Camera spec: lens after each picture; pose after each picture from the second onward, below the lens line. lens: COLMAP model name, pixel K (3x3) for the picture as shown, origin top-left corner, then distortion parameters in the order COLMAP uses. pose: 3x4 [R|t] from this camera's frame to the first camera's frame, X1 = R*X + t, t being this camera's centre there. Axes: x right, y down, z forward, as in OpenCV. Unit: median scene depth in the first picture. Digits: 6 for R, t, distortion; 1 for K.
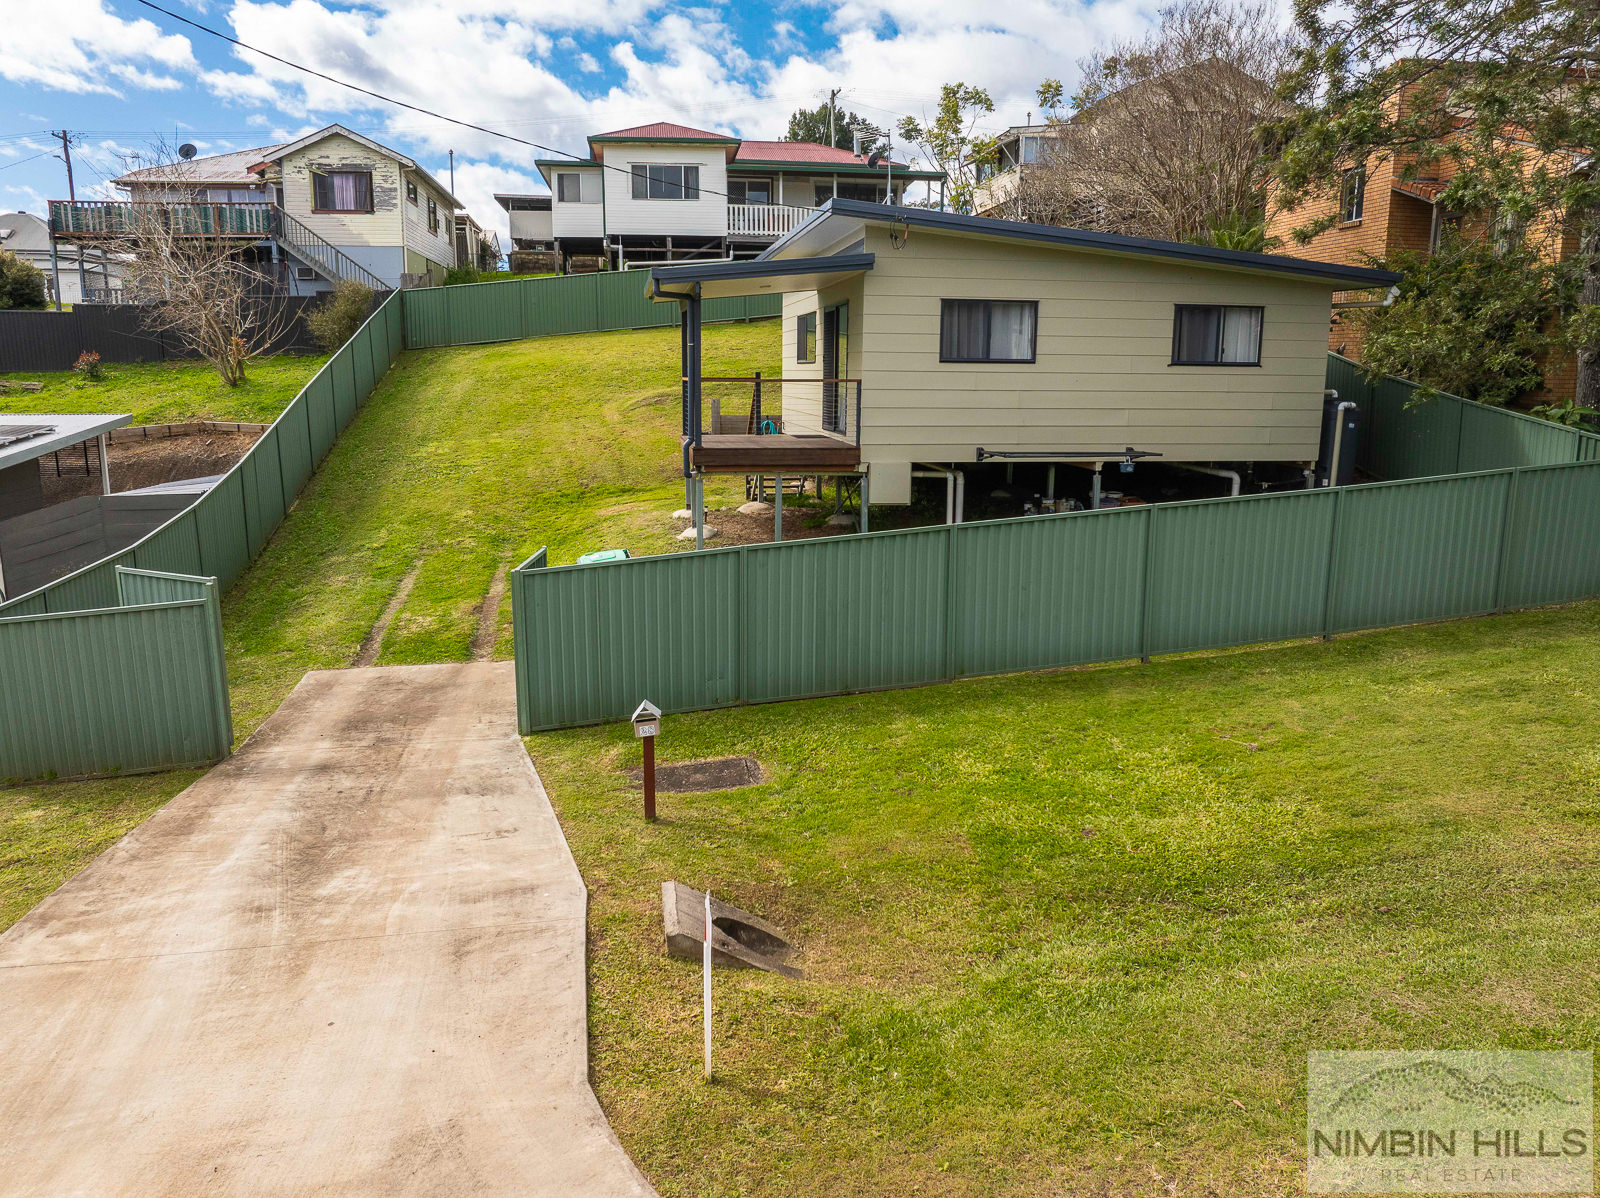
lens RADIAL K [[1131.5, 0, 808.0], [0, 1131.5, 594.4], [0, 0, 1]] dist [-0.037947, 0.003409]
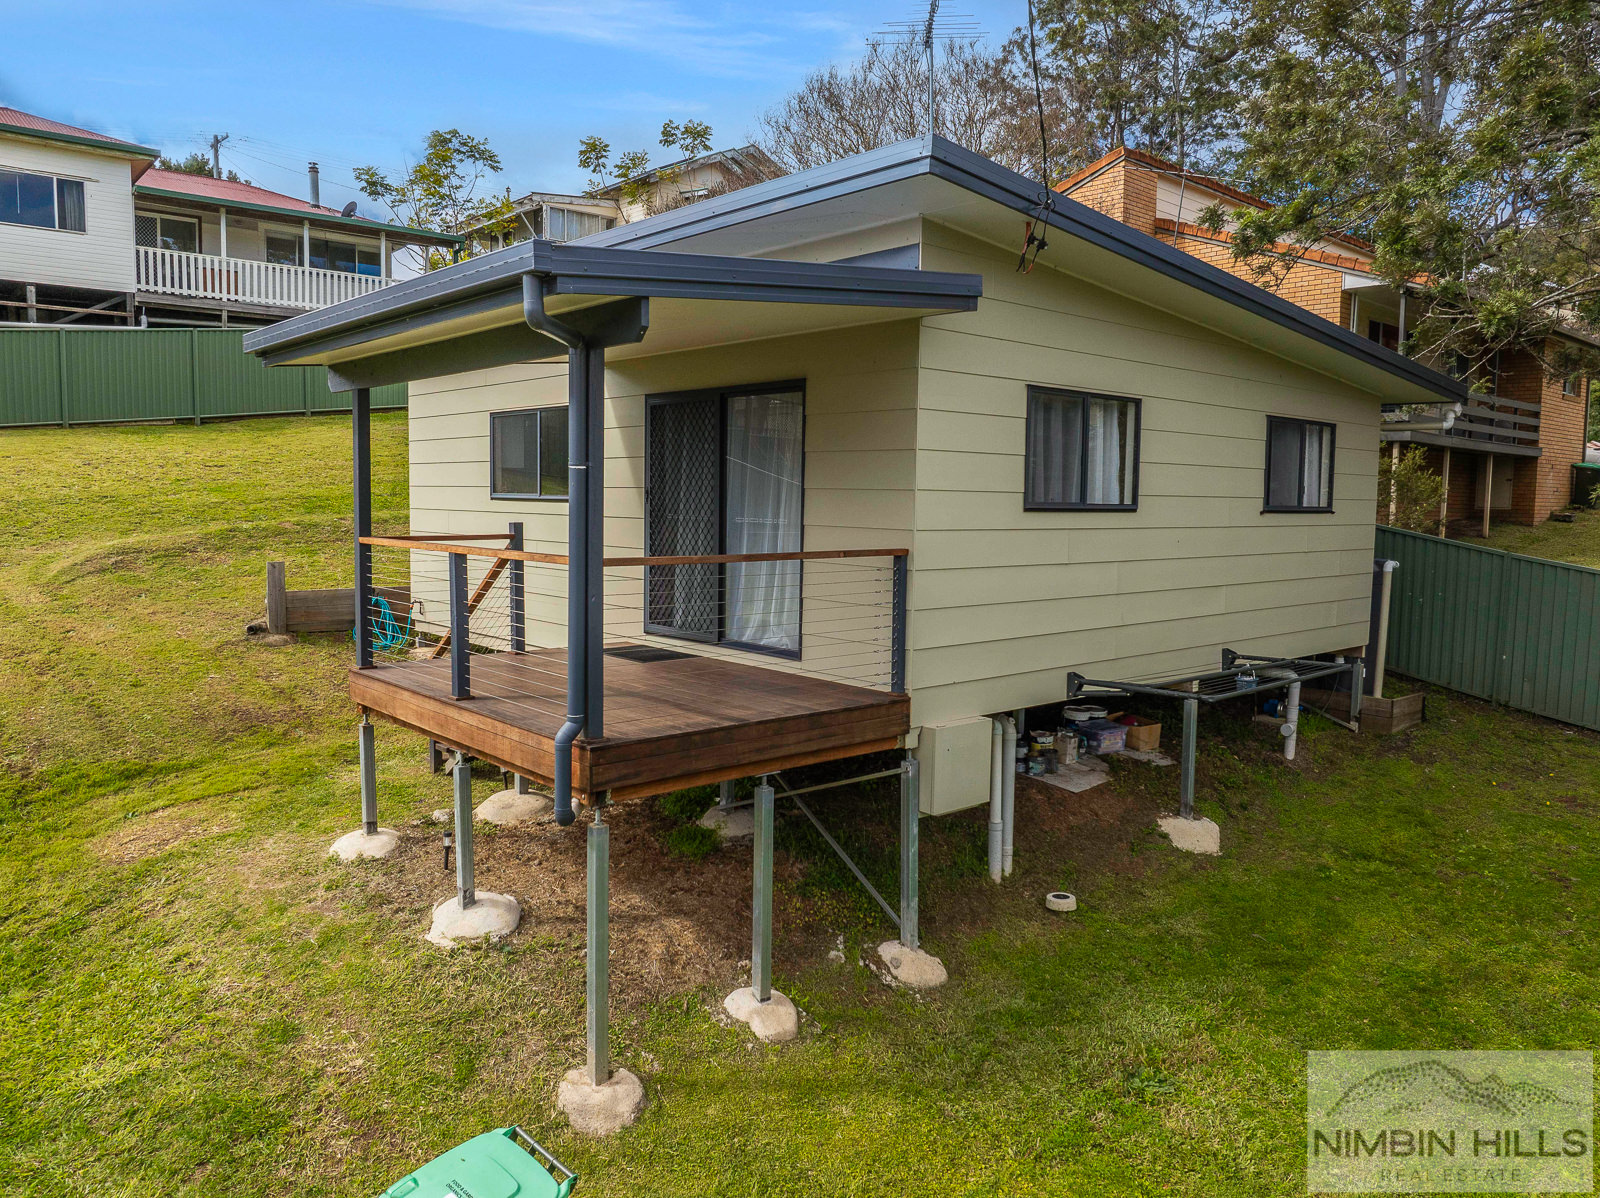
lens RADIAL K [[1131.5, 0, 785.7], [0, 1131.5, 597.7], [0, 0, 1]] dist [-0.037947, 0.003409]
pose [[0.847212, -0.043487, 0.529472, -0.230084], [0.094762, 0.993031, -0.070069, -0.140546], [-0.522735, 0.109538, 0.845429, 0.628016]]
